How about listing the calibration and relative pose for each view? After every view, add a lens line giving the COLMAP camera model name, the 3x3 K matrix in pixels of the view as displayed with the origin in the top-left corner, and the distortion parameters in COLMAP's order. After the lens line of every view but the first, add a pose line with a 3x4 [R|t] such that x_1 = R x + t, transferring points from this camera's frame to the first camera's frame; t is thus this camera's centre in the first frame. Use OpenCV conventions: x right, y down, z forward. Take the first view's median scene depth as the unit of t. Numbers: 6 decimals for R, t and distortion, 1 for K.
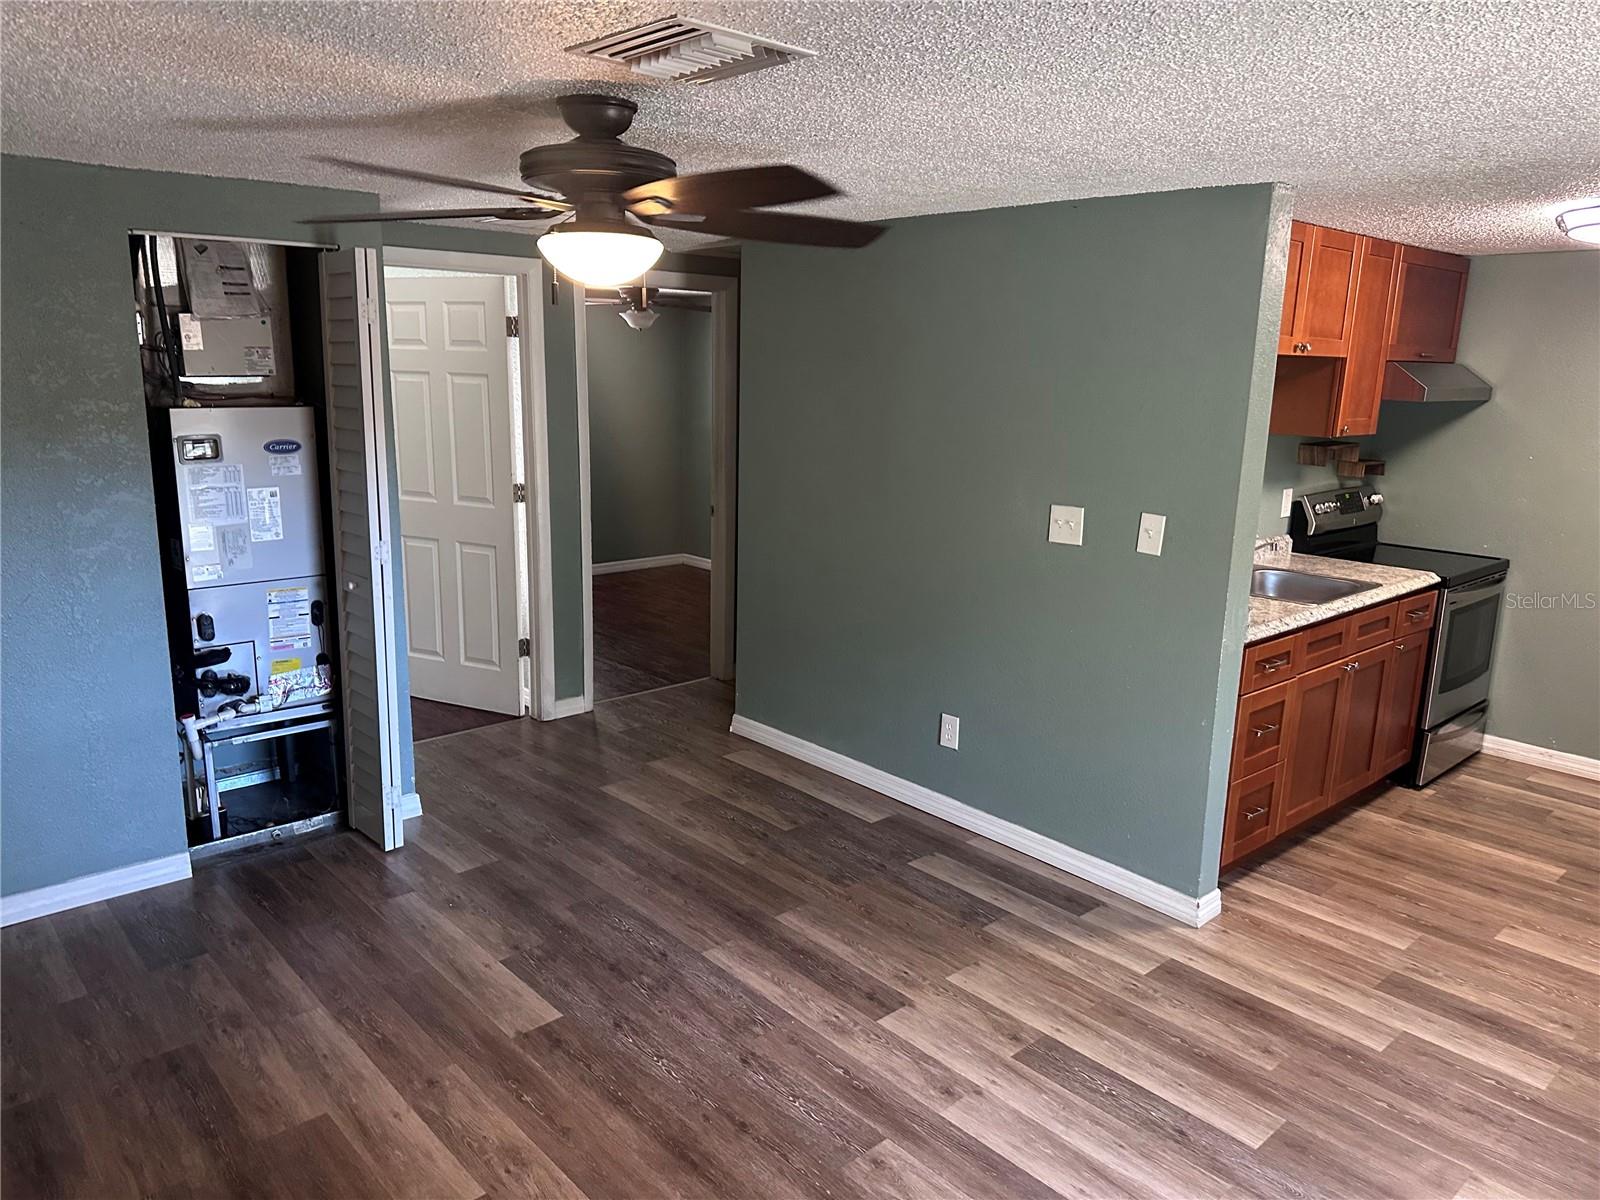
lens RADIAL K [[1100.5, 0, 822.2], [0, 1100.5, 600.8], [0, 0, 1]] dist [0.001568, -0.031562]
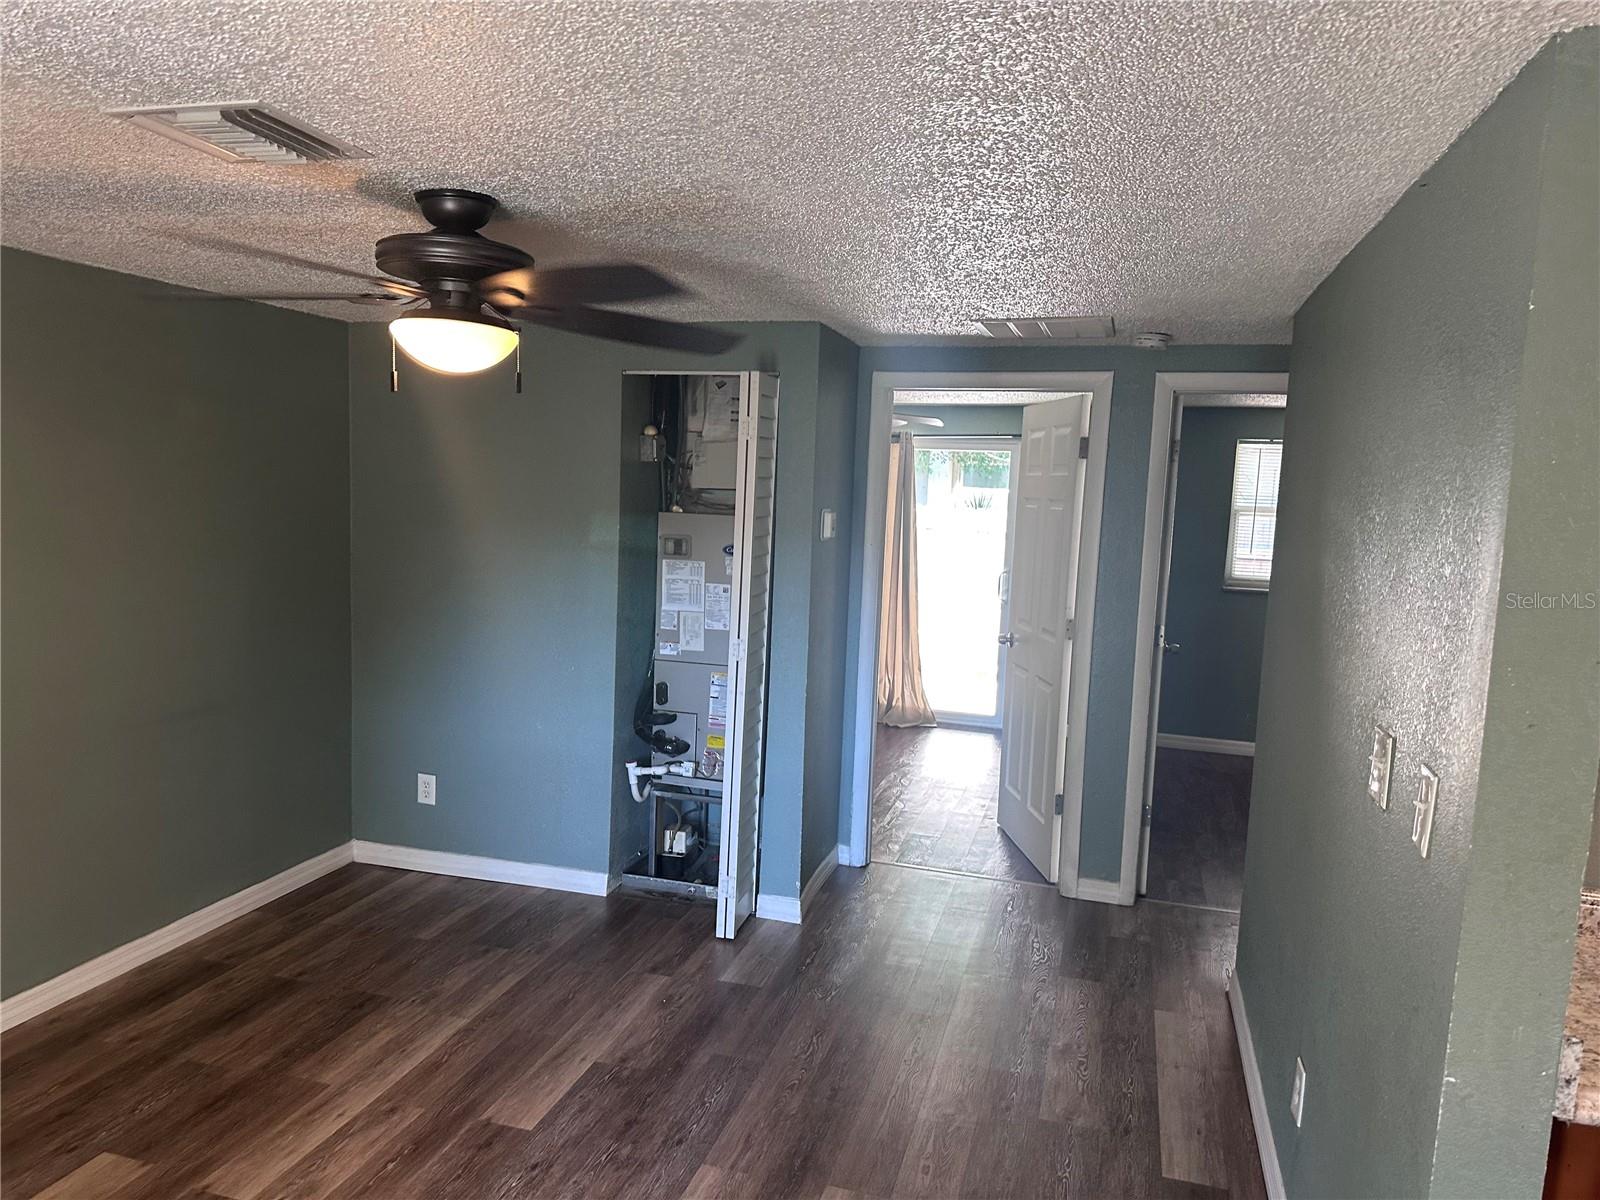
lens RADIAL K [[1117.6, 0, 800.0], [0, 1117.6, 600.0], [0, 0, 1]] dist [0.109604, -0.176840]
pose [[0.517335, 0.094089, -0.850595, 0.579434], [-0.209458, 0.977628, -0.019252, -0.088272], [0.829754, 0.188123, 0.525469, 0.498243]]
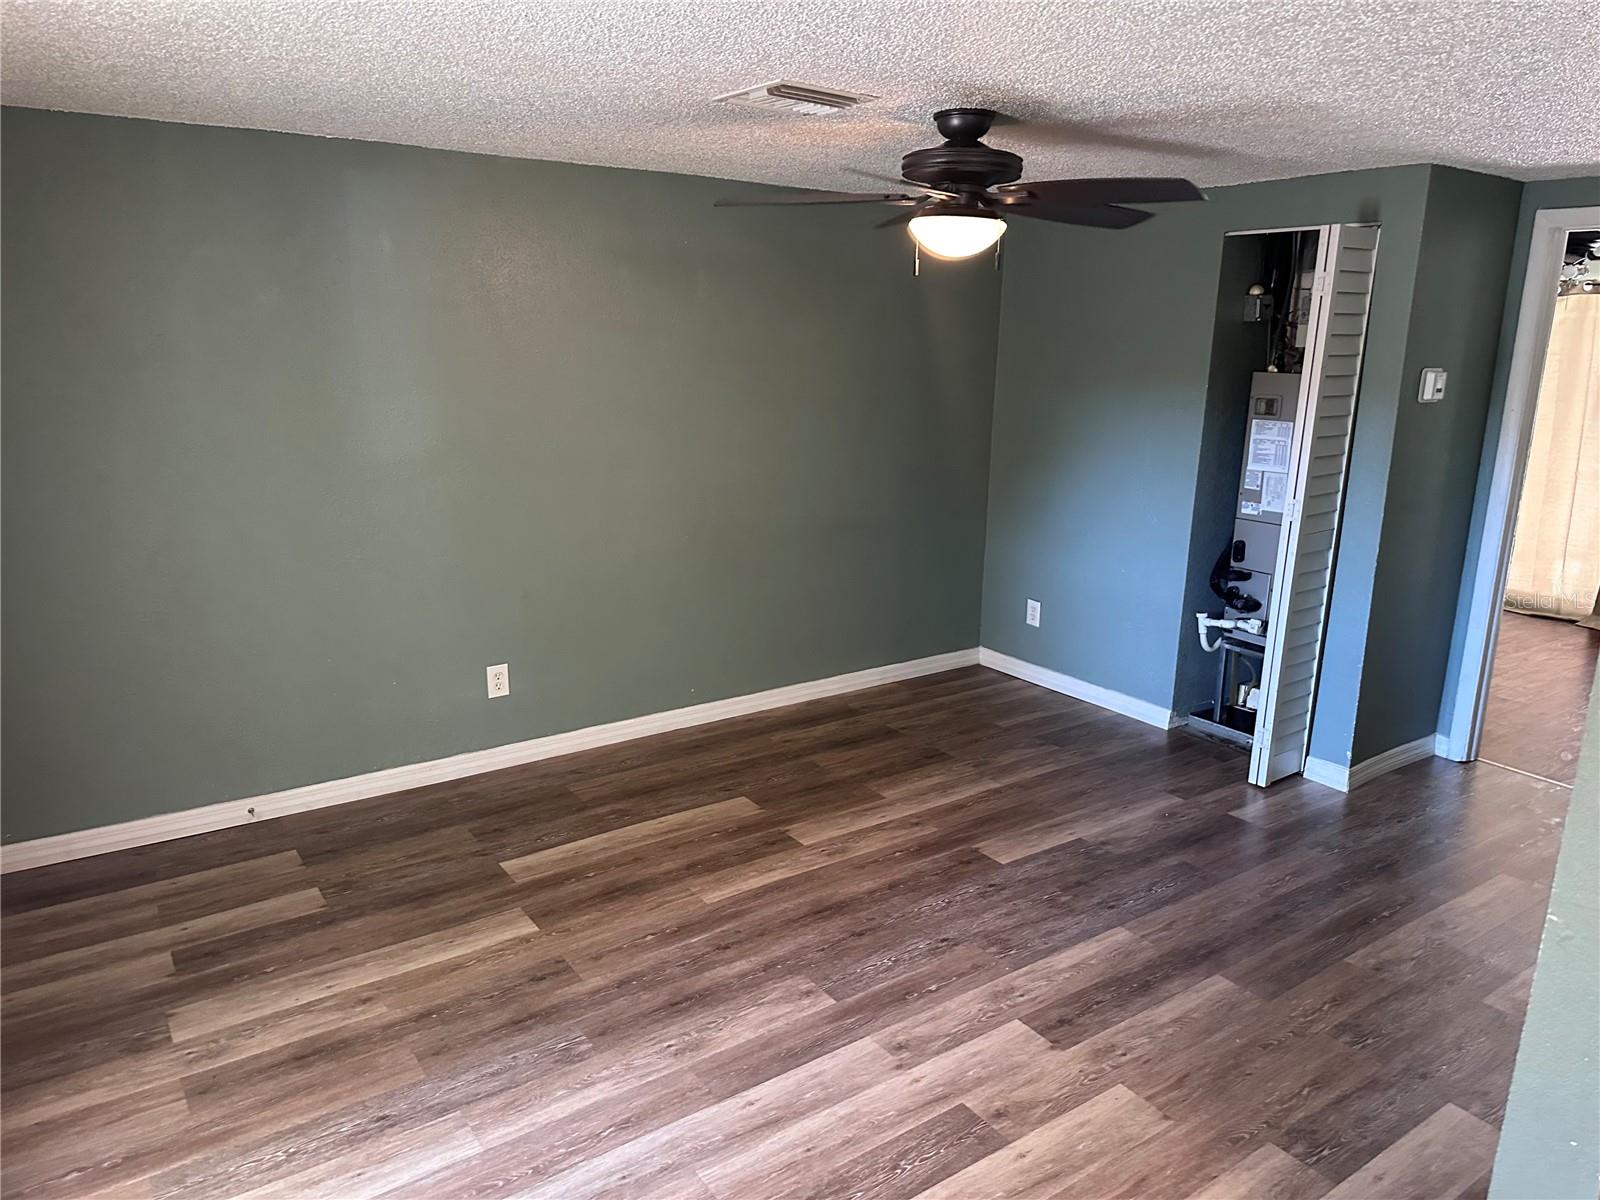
lens RADIAL K [[1117.6, 0, 800.0], [0, 1117.6, 600.0], [0, 0, 1]] dist [0.109604, -0.176840]
pose [[-0.137107, 0.217311, -0.966425, 0.797721], [-0.228352, 0.942427, 0.244311, -0.130015], [0.963876, 0.254181, -0.079590, 0.684458]]
